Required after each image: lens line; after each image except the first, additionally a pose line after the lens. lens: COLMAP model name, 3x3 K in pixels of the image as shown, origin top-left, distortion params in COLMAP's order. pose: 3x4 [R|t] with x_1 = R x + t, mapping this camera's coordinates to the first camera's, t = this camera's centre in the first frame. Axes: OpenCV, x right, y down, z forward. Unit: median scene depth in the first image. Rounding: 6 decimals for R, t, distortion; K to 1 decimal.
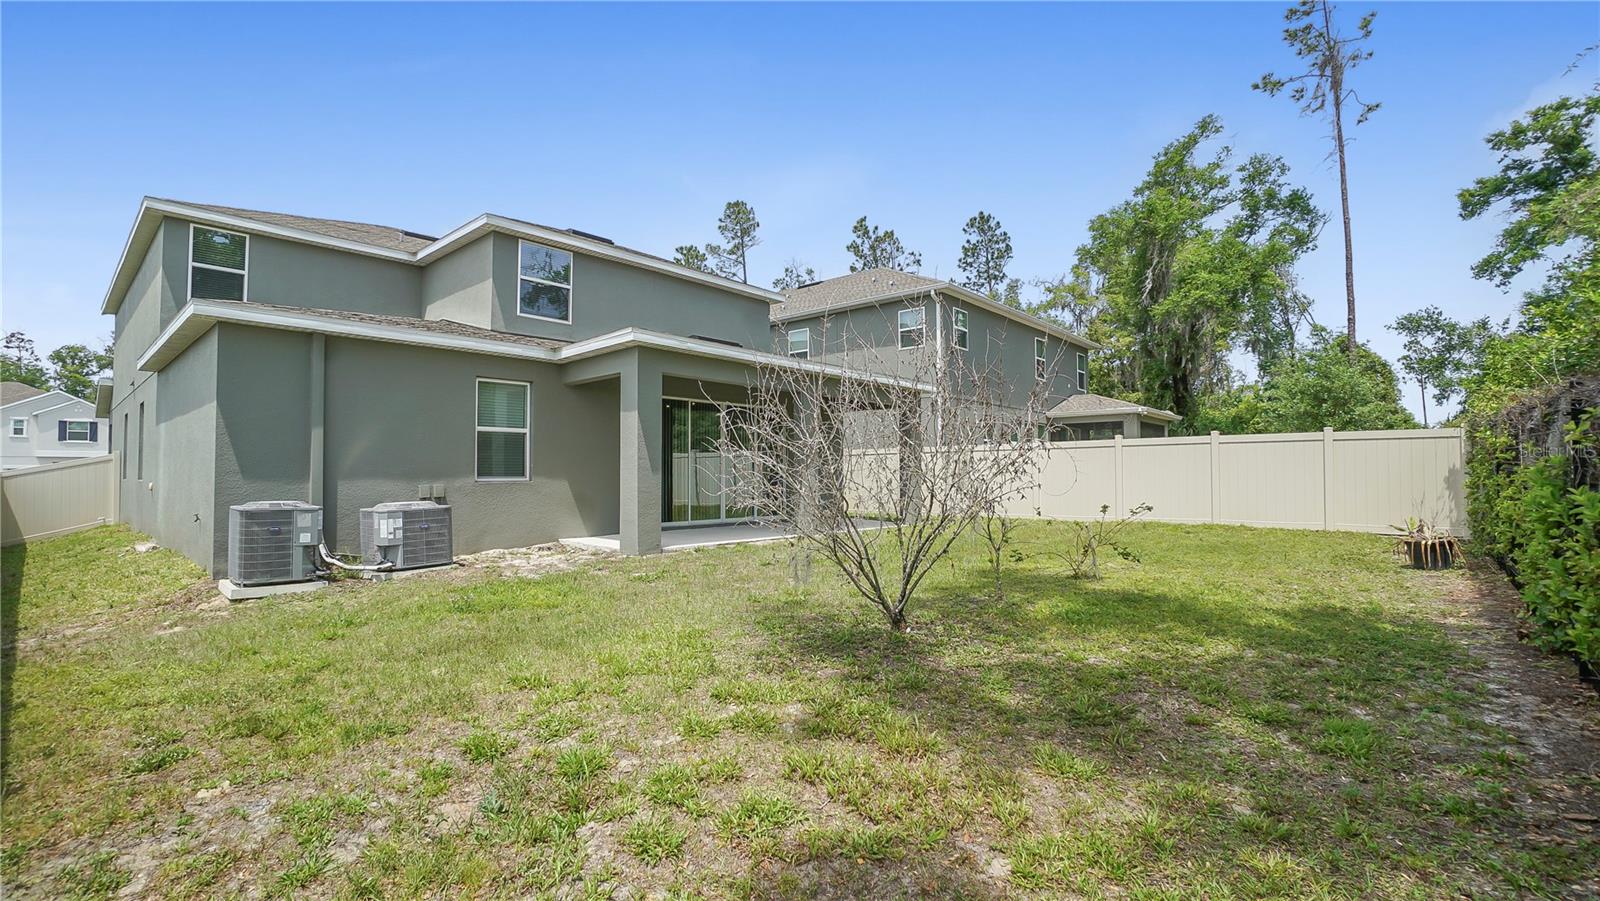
lens RADIAL K [[710.1, 0, 788.0], [0, 710.1, 442.0], [0, 0, 1]] dist [-0.002841, 0.001455]
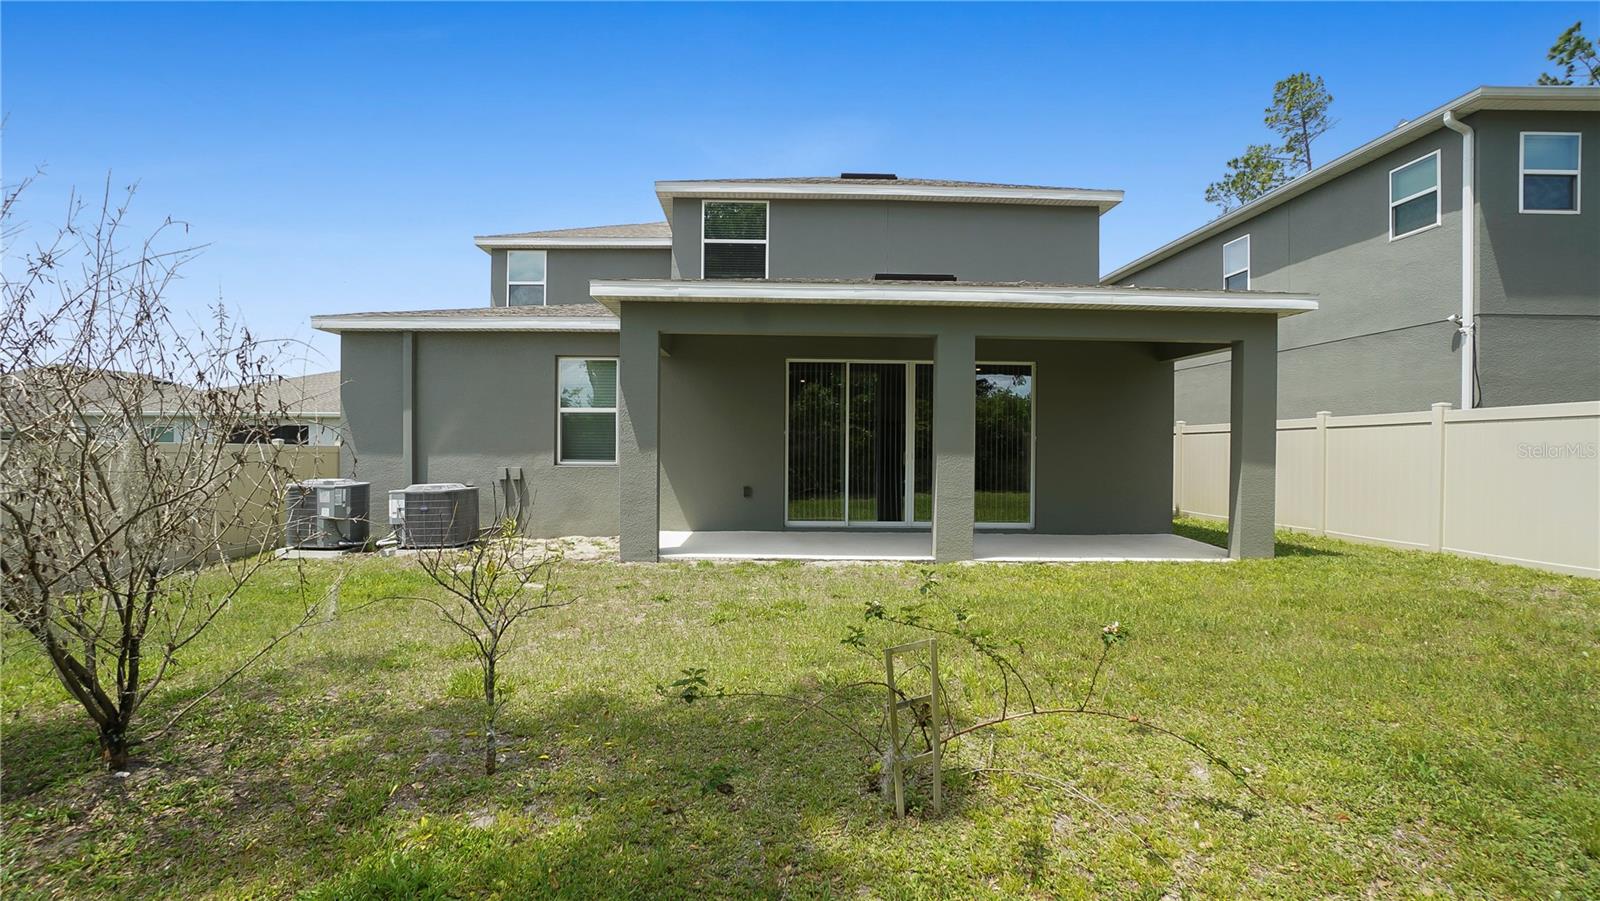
lens RADIAL K [[710.1, 0, 790.7], [0, 710.1, 443.7], [0, 0, 1]] dist [-0.002841, 0.001455]
pose [[0.692026, 0.014387, -0.721729, 0.277827], [0.017708, 0.999162, 0.036897, -0.001197], [0.721655, -0.038314, 0.691191, 0.324918]]
